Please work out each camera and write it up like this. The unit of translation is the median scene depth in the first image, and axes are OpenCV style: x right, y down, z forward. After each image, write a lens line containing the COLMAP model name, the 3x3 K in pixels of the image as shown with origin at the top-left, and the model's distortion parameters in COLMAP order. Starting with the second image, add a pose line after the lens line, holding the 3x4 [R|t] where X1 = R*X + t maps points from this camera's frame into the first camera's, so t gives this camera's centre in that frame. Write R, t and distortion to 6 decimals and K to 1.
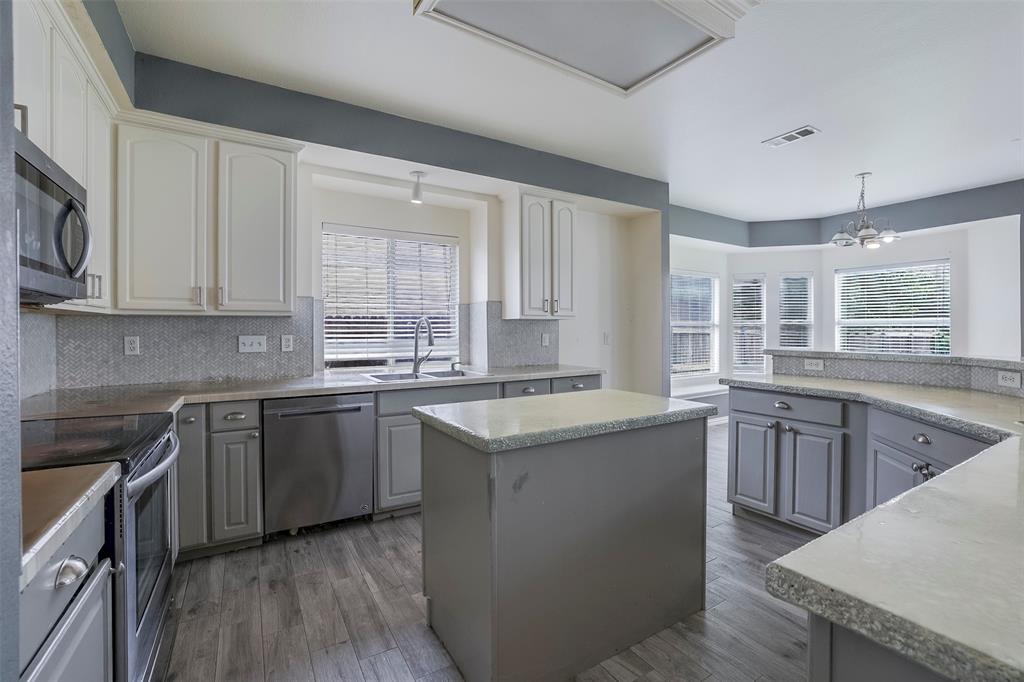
lens RADIAL K [[451.6, 0, 513.6], [0, 451.6, 343.5], [0, 0, 1]] dist [-0.024897, 0.001018]
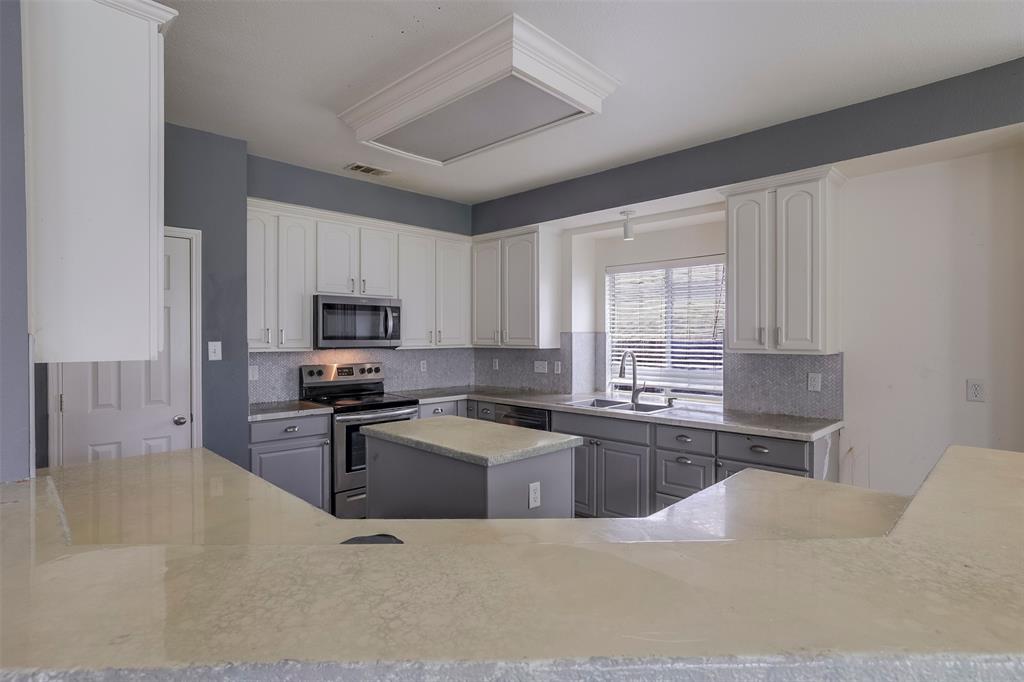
lens RADIAL K [[535.8, 0, 510.6], [0, 535.8, 339.8], [0, 0, 1]] dist [-0.029906, -0.000088]
pose [[0.212964, 0.002270, -0.977057, 1.128681], [-0.003242, 0.999993, 0.001617, -0.090189], [0.977055, 0.002823, 0.212970, 0.551532]]
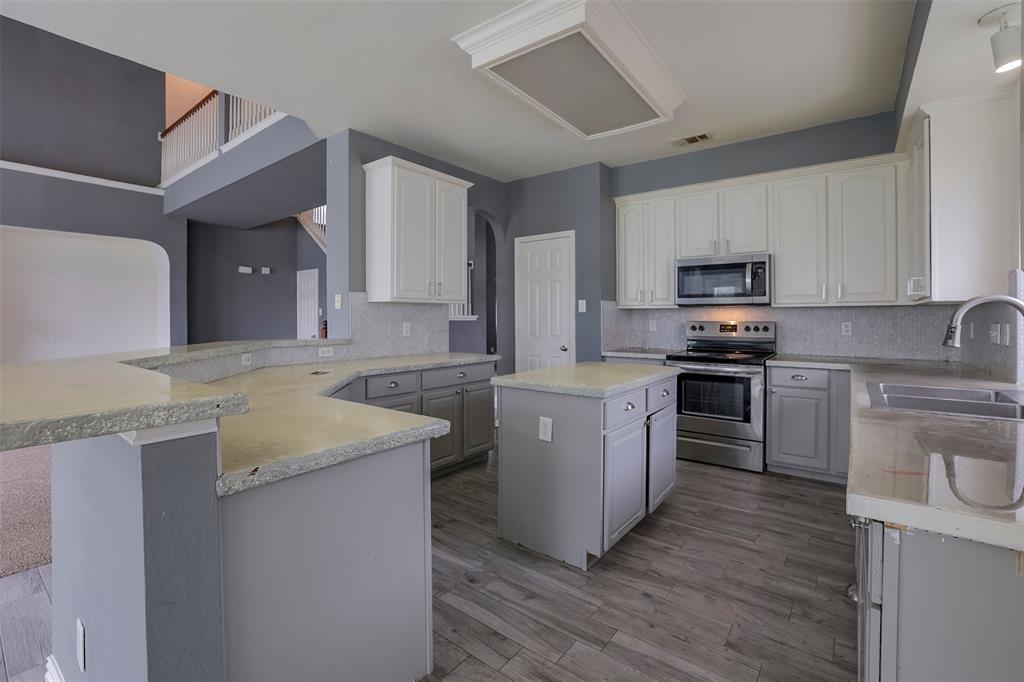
lens RADIAL K [[451.6, 0, 512.9], [0, 451.6, 320.8], [0, 0, 1]] dist [-0.024897, 0.001018]
pose [[-0.943319, 0.002305, -0.331878, 0.572430], [-0.002458, 0.999900, 0.013931, -0.032055], [0.331877, 0.013957, -0.943219, 1.546636]]
